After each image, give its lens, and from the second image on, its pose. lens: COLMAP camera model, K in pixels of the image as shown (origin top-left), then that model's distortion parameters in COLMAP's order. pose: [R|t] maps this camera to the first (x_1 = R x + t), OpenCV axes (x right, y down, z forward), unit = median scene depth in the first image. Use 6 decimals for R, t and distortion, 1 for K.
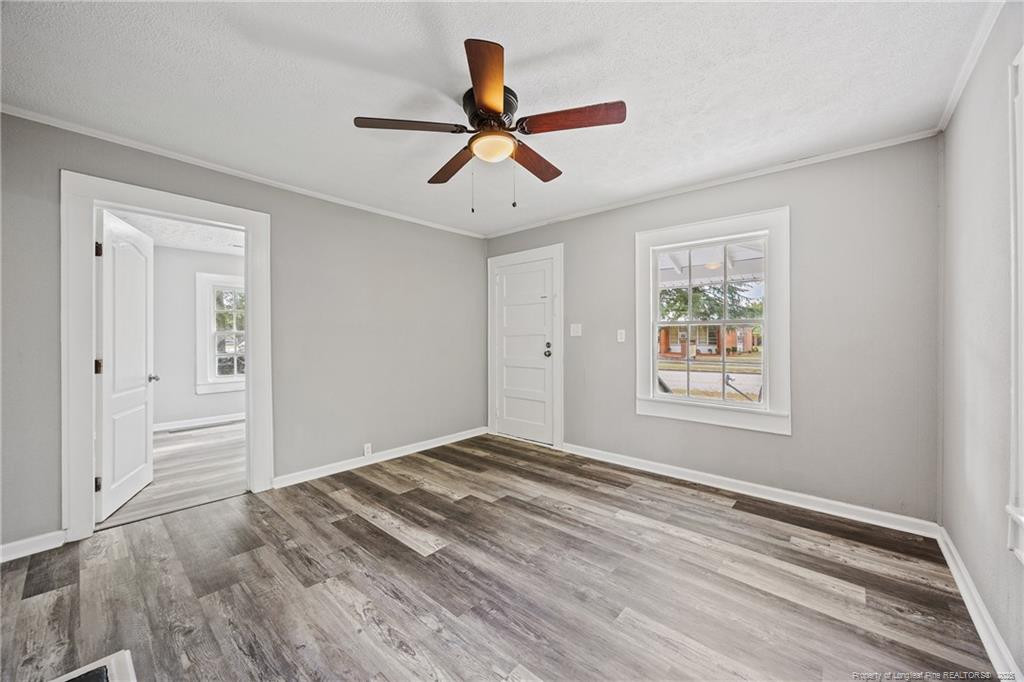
lens RADIAL K [[390.4, 0, 506.7], [0, 390.4, 336.1], [0, 0, 1]] dist [-0.003074, 0.000410]
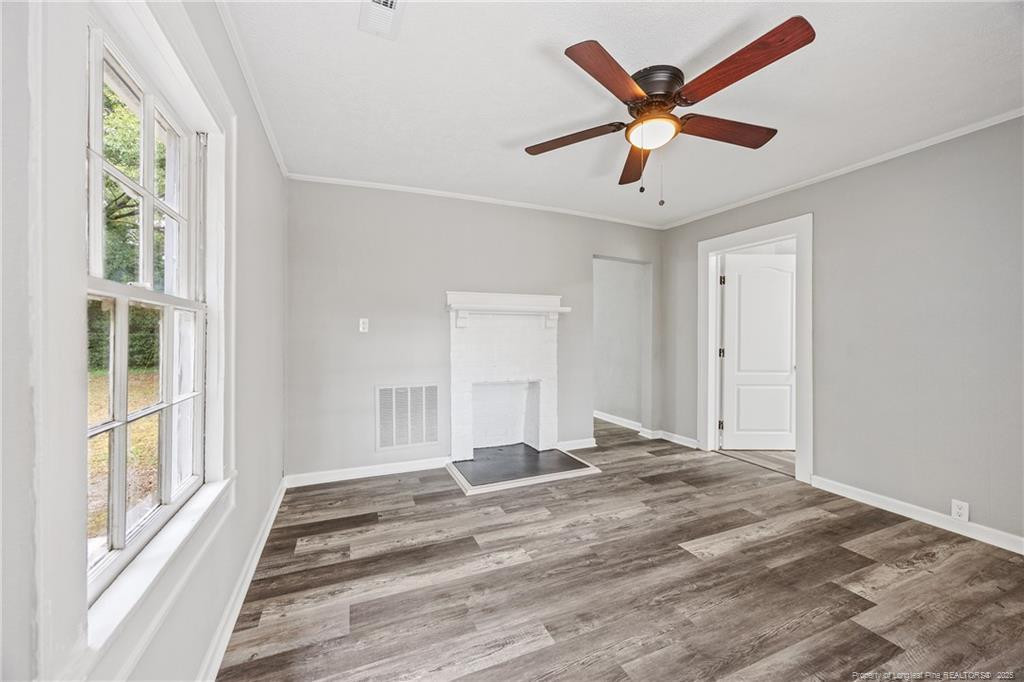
lens RADIAL K [[390.4, 0, 507.4], [0, 390.4, 338.1], [0, 0, 1]] dist [-0.003074, 0.000410]
pose [[-0.444146, 0.003240, -0.895948, 0.796391], [0.000288, 0.999994, 0.003474, 0.010021], [0.895954, 0.001285, -0.444145, 0.910405]]
